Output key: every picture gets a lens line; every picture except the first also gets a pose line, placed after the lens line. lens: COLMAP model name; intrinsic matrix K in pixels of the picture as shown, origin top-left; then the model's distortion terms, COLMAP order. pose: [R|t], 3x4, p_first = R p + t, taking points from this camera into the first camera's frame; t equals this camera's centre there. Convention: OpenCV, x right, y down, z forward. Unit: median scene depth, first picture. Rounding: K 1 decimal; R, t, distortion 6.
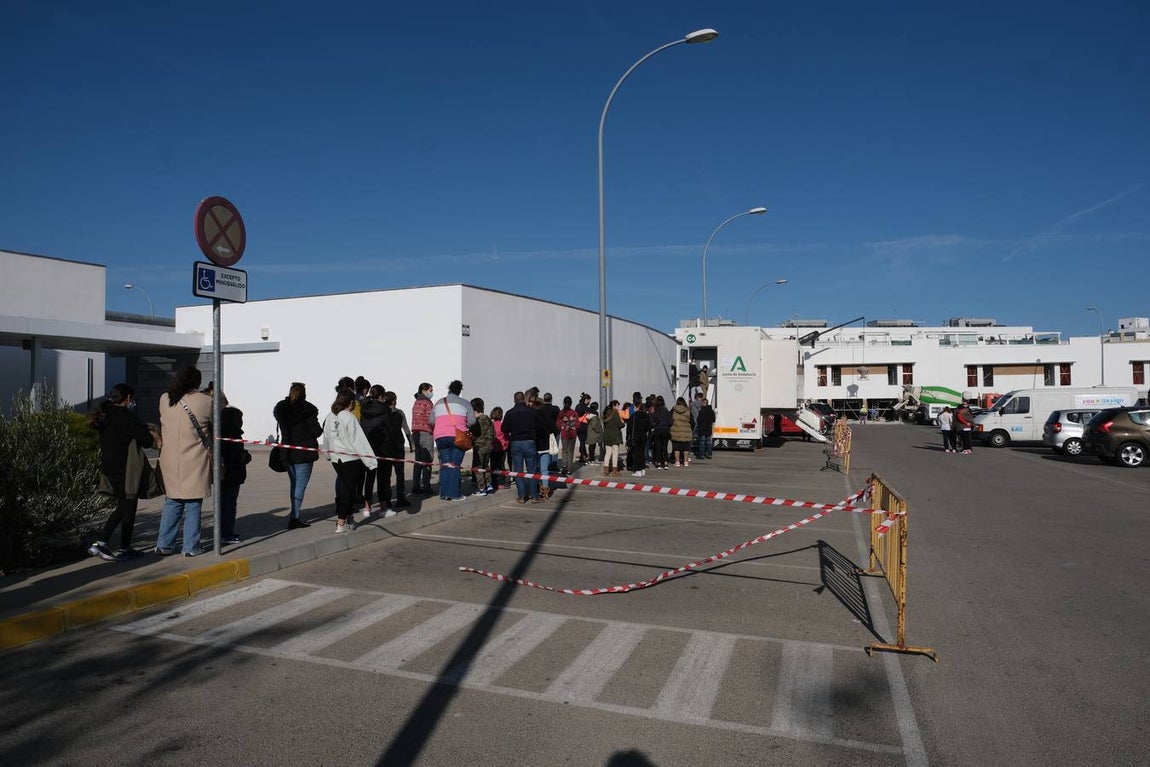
lens RADIAL K [[798.0, 0, 575.0], [0, 798.0, 383.5], [0, 0, 1]] dist [0.003253, -0.000134]
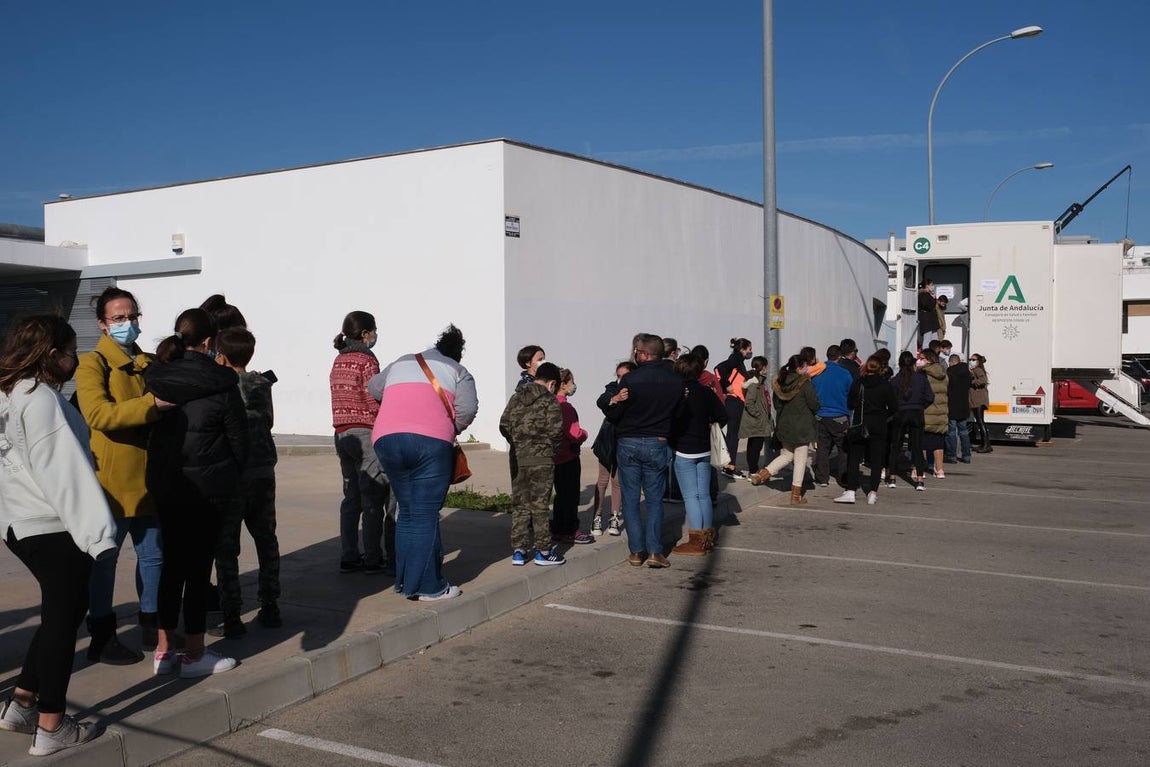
lens RADIAL K [[1101.6, 0, 575.0], [0, 1101.6, 383.5], [0, 0, 1]] dist [-0.001296, 0.016753]
pose [[0.992732, -0.001010, -0.120342, -0.003951], [0.006258, 0.999045, 0.043235, 0.005978], [0.120183, -0.043674, 0.991791, 0.200529]]
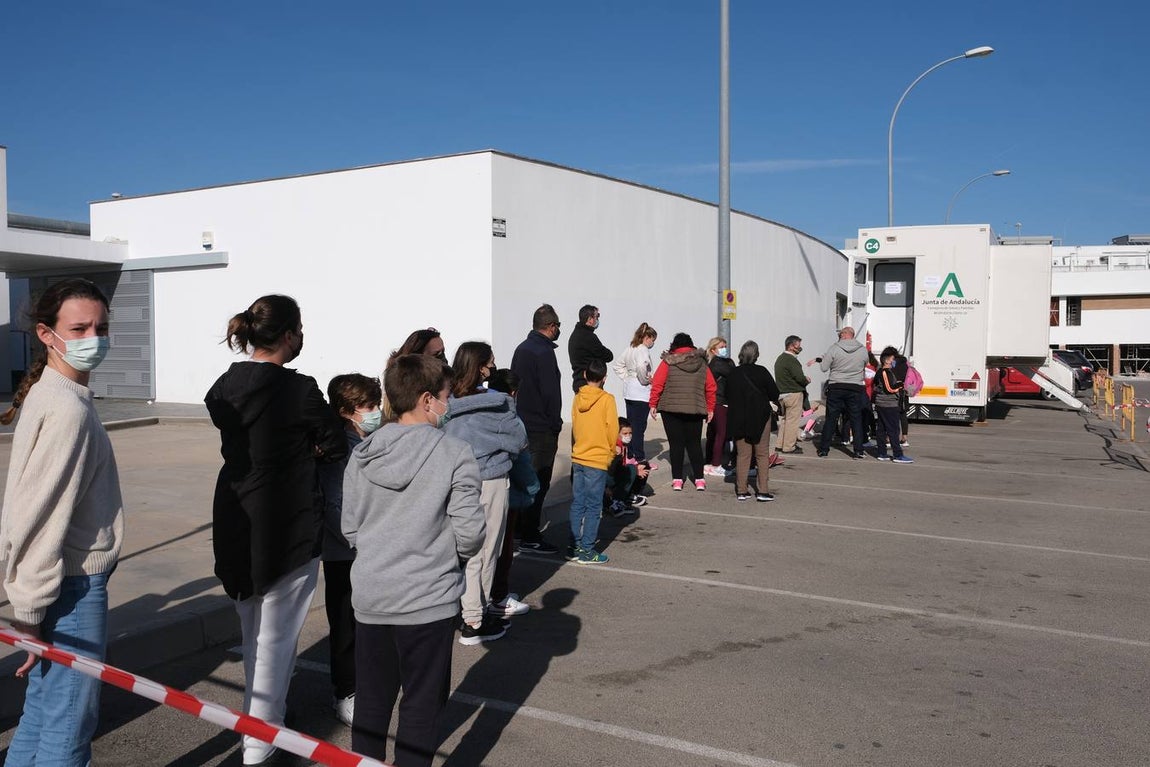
lens RADIAL K [[995.7, 0, 575.0], [0, 995.7, 383.5], [0, 0, 1]] dist [0.034736, -0.011620]
pose [[0.991594, 0.008252, -0.129121, 0.015958], [-0.000633, 0.998261, 0.058940, 0.006091], [0.129383, -0.058363, 0.989876, 0.186209]]
